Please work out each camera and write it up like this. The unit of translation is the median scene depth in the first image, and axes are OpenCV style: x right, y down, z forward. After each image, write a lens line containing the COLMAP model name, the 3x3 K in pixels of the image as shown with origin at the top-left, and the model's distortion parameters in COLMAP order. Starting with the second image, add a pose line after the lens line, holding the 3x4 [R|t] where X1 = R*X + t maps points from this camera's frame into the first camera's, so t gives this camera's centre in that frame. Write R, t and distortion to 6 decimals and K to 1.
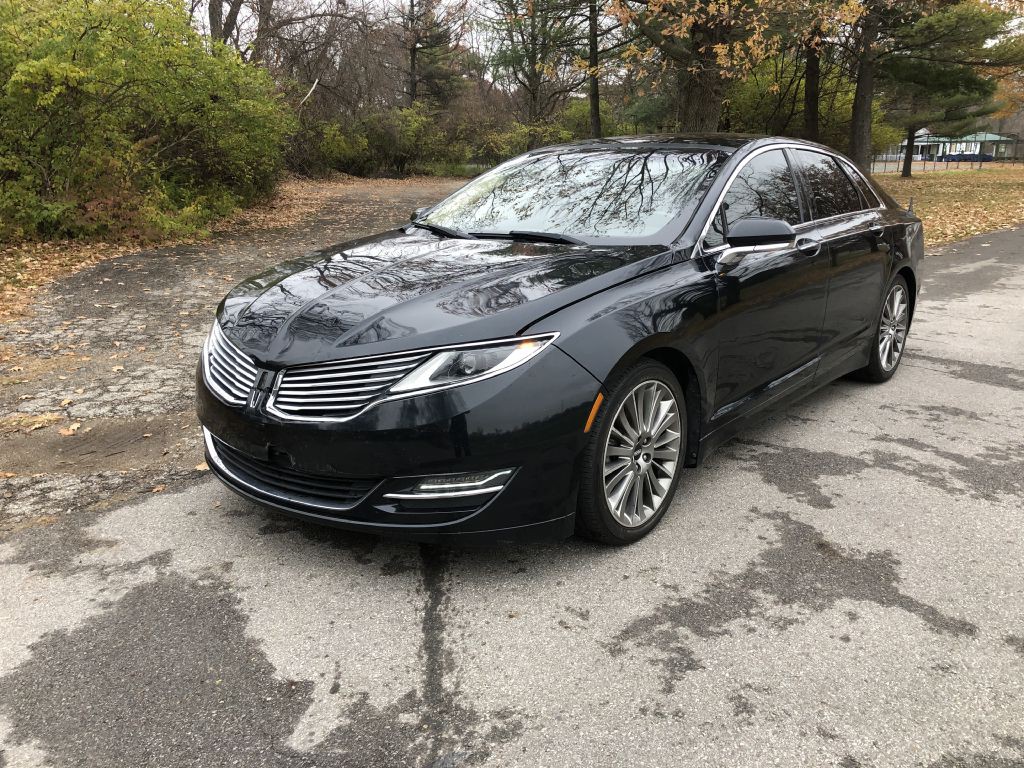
lens RADIAL K [[839.9, 0, 518.0], [0, 839.9, 389.4], [0, 0, 1]] dist [0.024670, -0.003770]
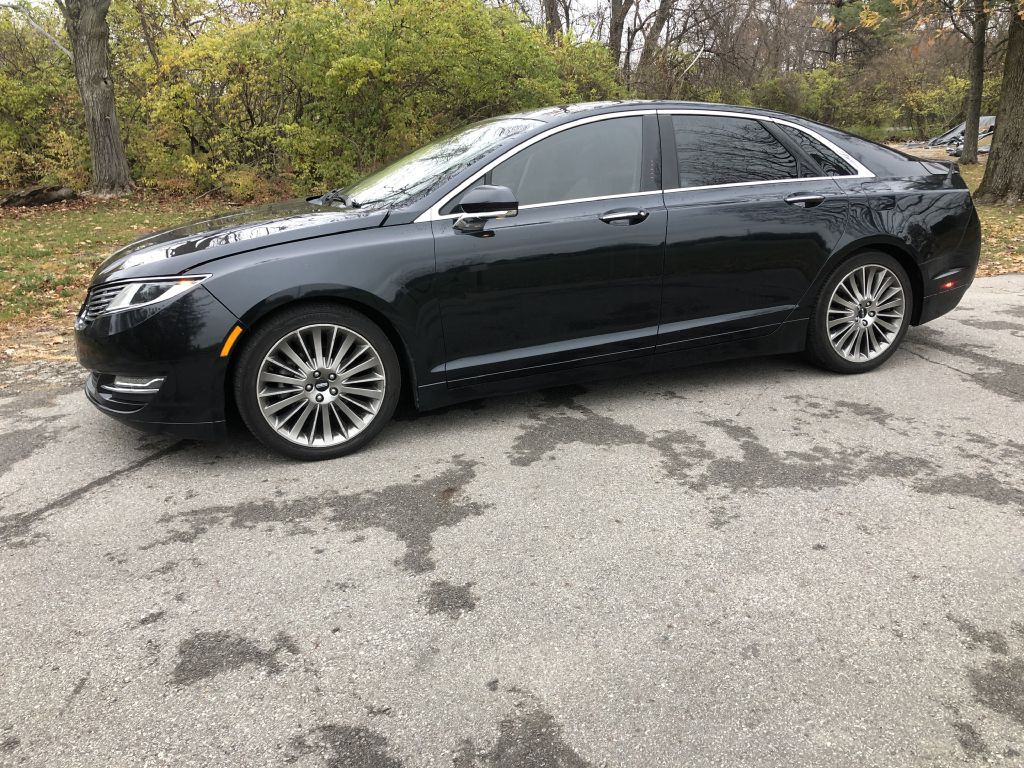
lens RADIAL K [[839.9, 0, 510.4], [0, 839.9, 383.8], [0, 0, 1]] dist [0.024670, -0.003770]
pose [[0.872577, 0.115743, -0.474567, 0.849399], [-0.101941, 0.993279, 0.054815, -0.016515], [0.477722, 0.000548, 0.878511, 0.087740]]
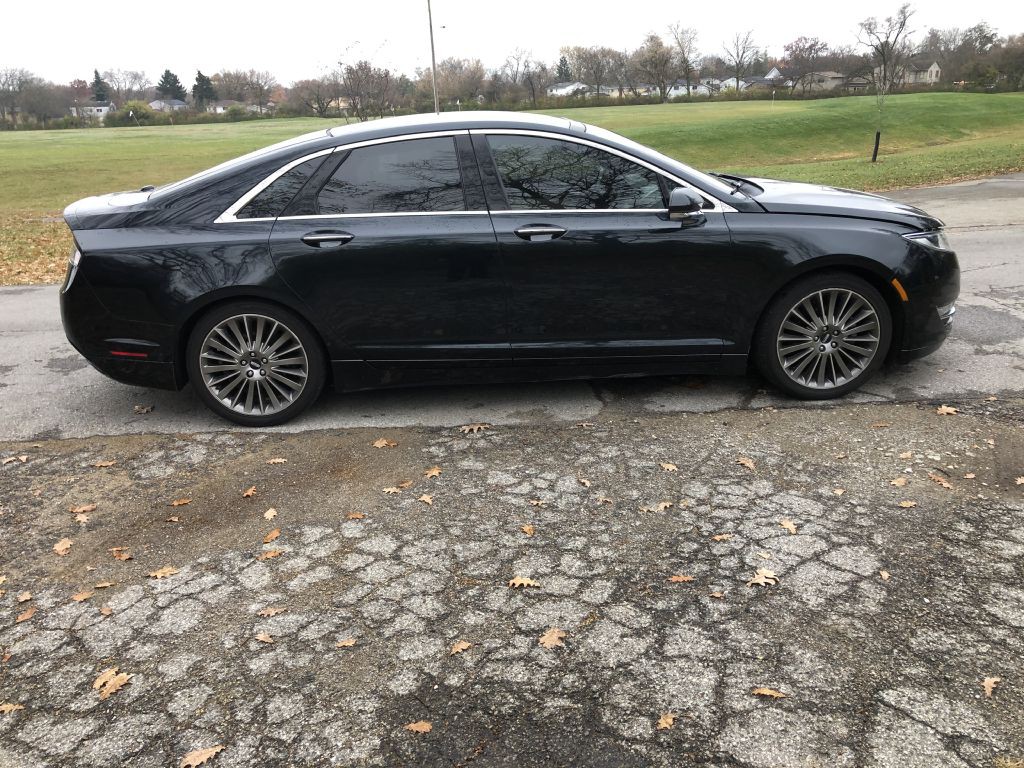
lens RADIAL K [[839.9, 0, 489.9], [0, 839.9, 380.8], [0, 0, 1]] dist [0.024670, -0.003770]
pose [[-0.669138, -0.208022, 0.713429, -0.884887], [0.242316, 0.846477, 0.474089, -0.702778], [-0.702522, 0.490106, -0.516003, 2.320288]]
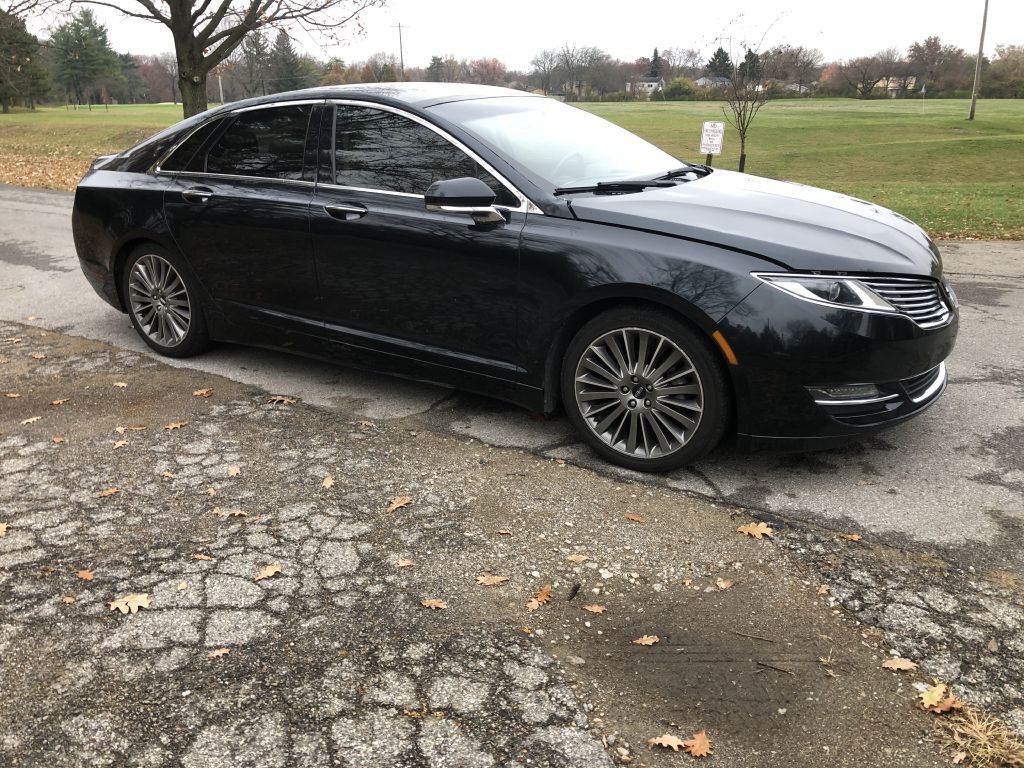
lens RADIAL K [[839.9, 0, 496.9], [0, 839.9, 368.3], [0, 0, 1]] dist [0.024670, -0.003770]
pose [[-0.124727, -0.306304, 0.943727, -1.196625], [0.279509, 0.901786, 0.329632, -0.415105], [-0.952007, 0.304894, -0.026862, 1.430015]]
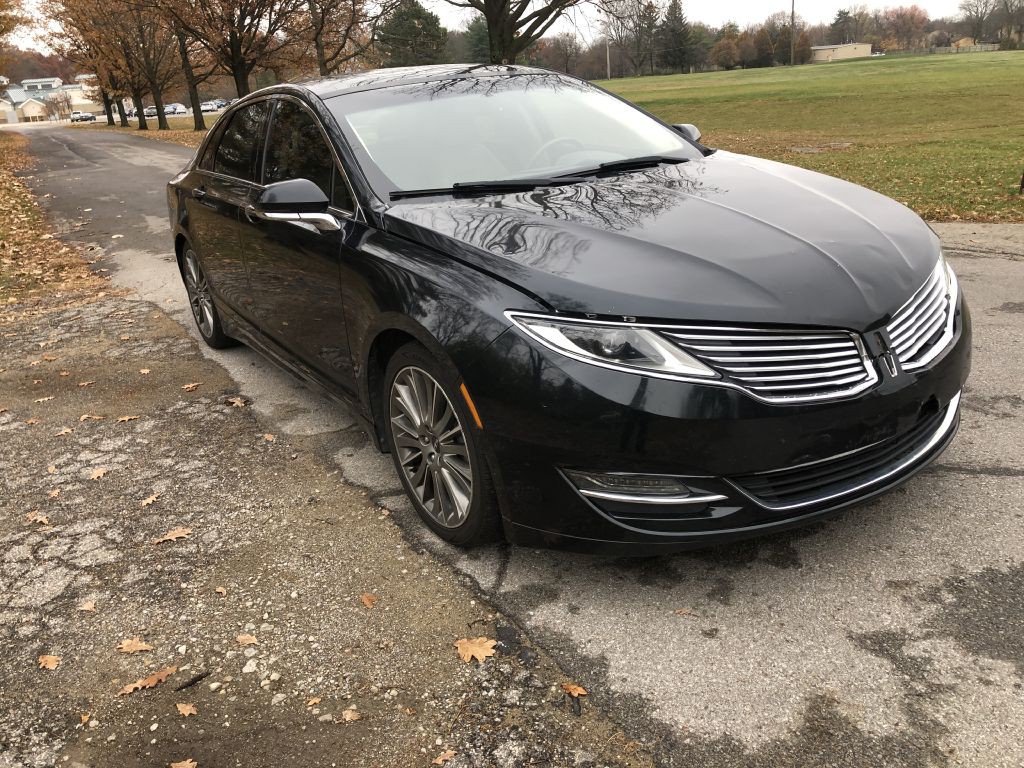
lens RADIAL K [[839.9, 0, 497.0], [0, 839.9, 378.9], [0, 0, 1]] dist [0.024670, -0.003770]
pose [[0.303803, -0.338489, 0.890578, -0.969740], [0.329366, 0.914439, 0.235202, -0.244610], [-0.893992, 0.221871, 0.389296, 0.868549]]
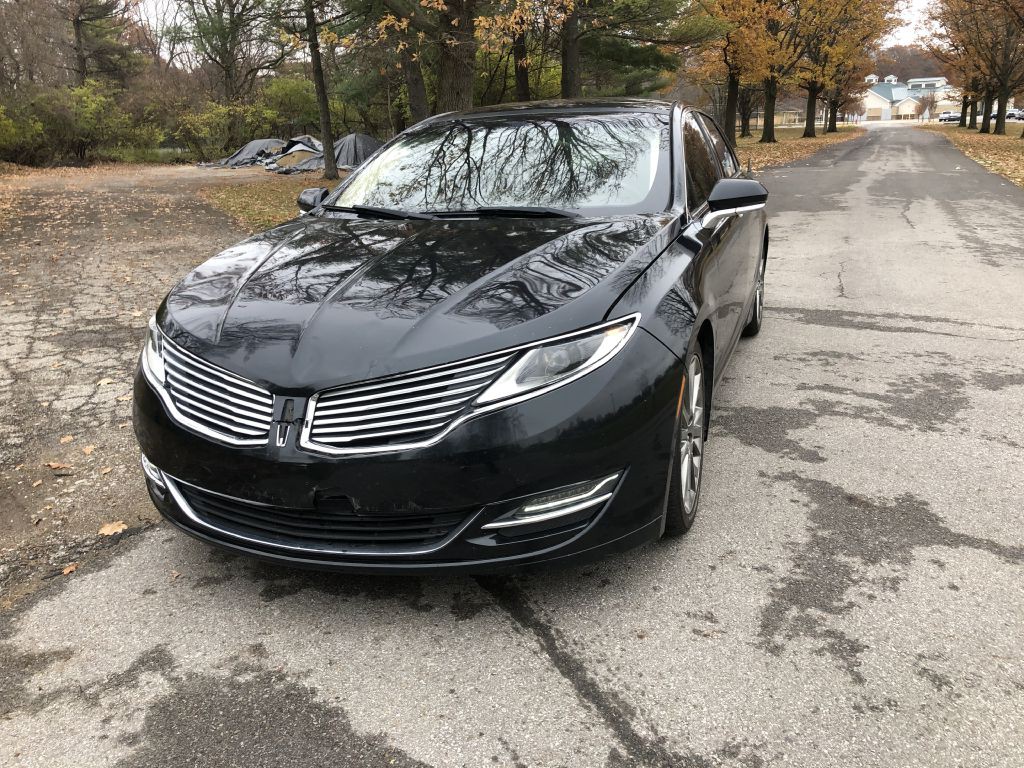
lens RADIAL K [[839.9, 0, 516.3], [0, 839.9, 384.5], [0, 0, 1]] dist [0.024670, -0.003770]
pose [[0.940833, -0.122879, 0.315806, -0.296354], [0.117322, 0.992418, 0.036626, -0.032683], [-0.317912, 0.002592, 0.948117, 0.154923]]
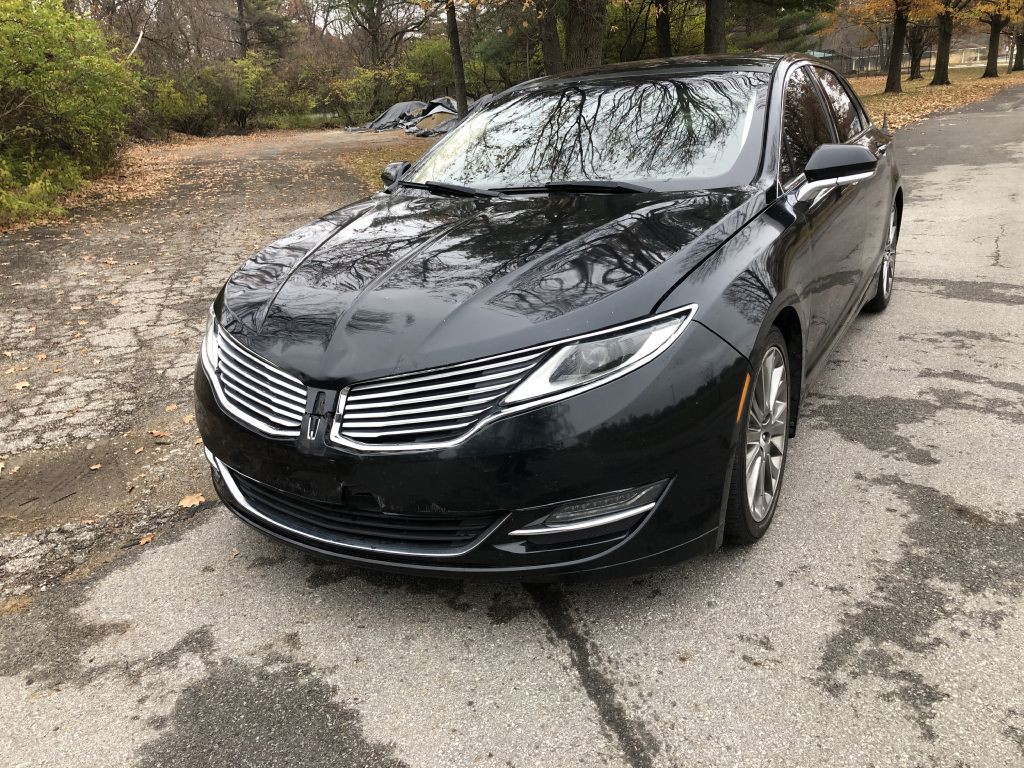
lens RADIAL K [[839.9, 0, 500.1], [0, 839.9, 378.4], [0, 0, 1]] dist [0.024670, -0.003770]
pose [[0.984641, -0.111679, 0.134200, -0.204427], [0.104761, 0.992830, 0.057570, -0.051441], [-0.139667, -0.042627, 0.989281, 0.177975]]
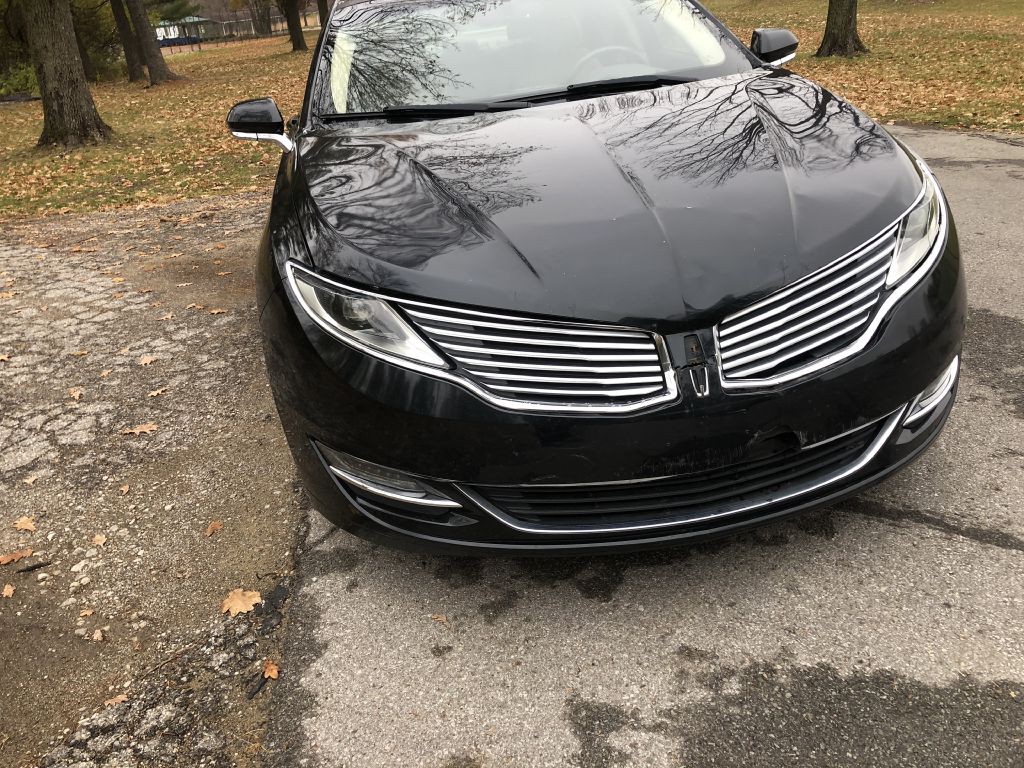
lens RADIAL K [[839.9, 0, 499.8], [0, 839.9, 372.7], [0, 0, 1]] dist [0.024670, -0.003770]
pose [[0.657629, -0.365241, 0.658880, -0.683446], [0.300627, 0.929186, 0.215026, -0.142879], [-0.690759, 0.056670, 0.720861, 0.560227]]
